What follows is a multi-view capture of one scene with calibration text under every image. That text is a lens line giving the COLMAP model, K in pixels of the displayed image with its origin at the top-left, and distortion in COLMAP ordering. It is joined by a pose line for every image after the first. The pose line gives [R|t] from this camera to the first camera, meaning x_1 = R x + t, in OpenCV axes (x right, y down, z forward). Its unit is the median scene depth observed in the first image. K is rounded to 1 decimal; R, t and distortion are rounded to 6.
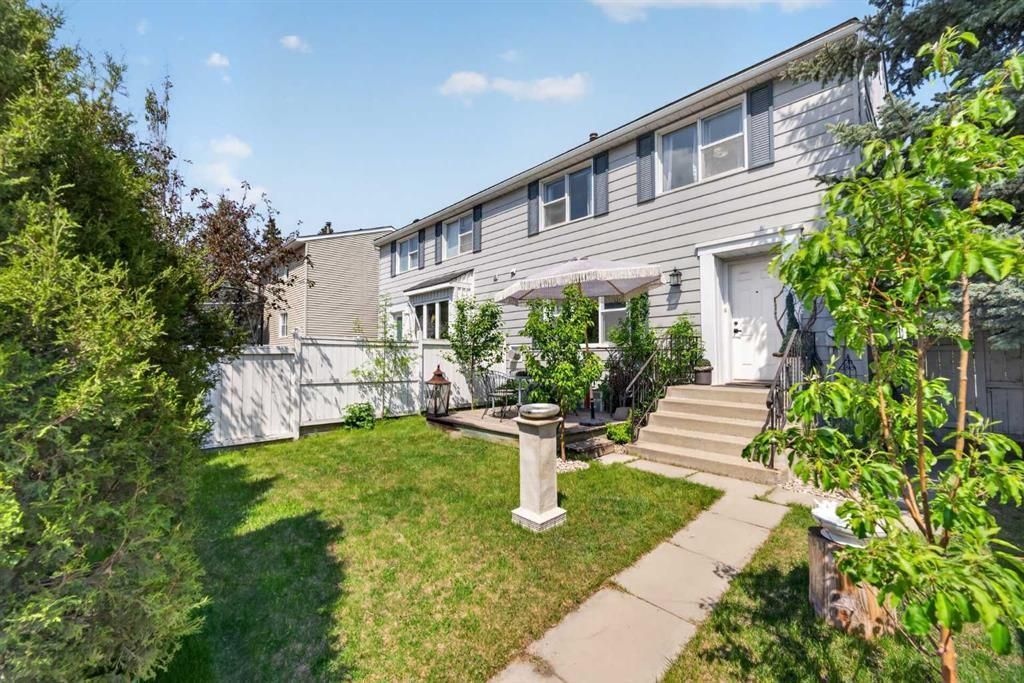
lens RADIAL K [[414.2, 0, 514.8], [0, 414.2, 346.2], [0, 0, 1]] dist [-0.002305, 0.000235]
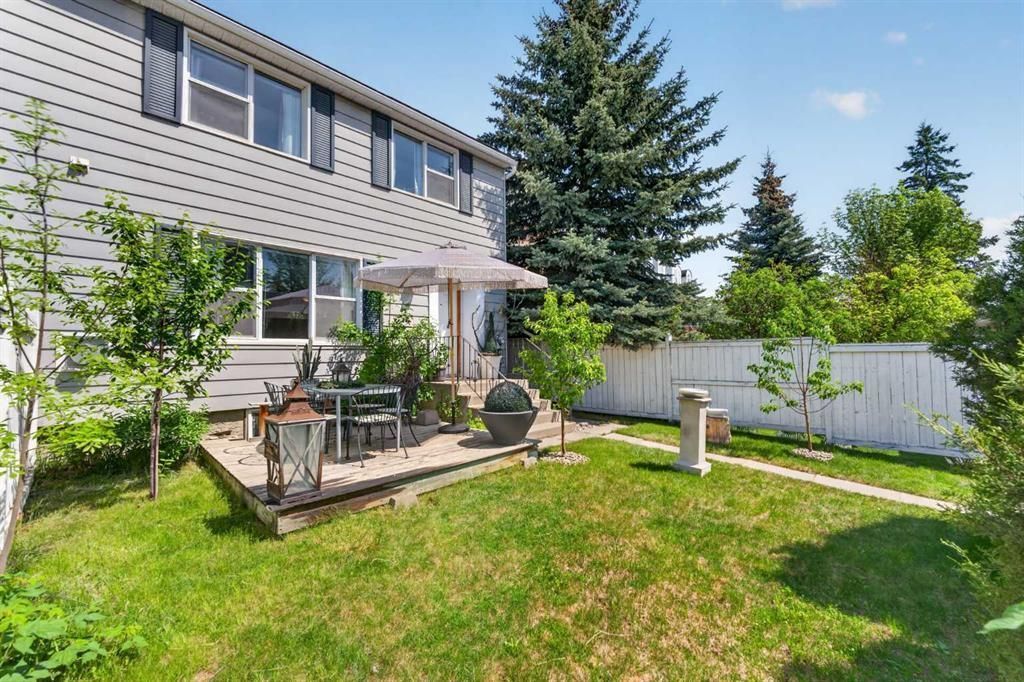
lens RADIAL K [[414.2, 0, 512.1], [0, 414.2, 335.8], [0, 0, 1]] dist [-0.002305, 0.000235]
pose [[-0.029250, 0.026405, 0.999223, -0.572045], [-0.050735, 0.998323, -0.027866, -0.010583], [-0.998284, -0.051510, -0.027861, 0.686245]]
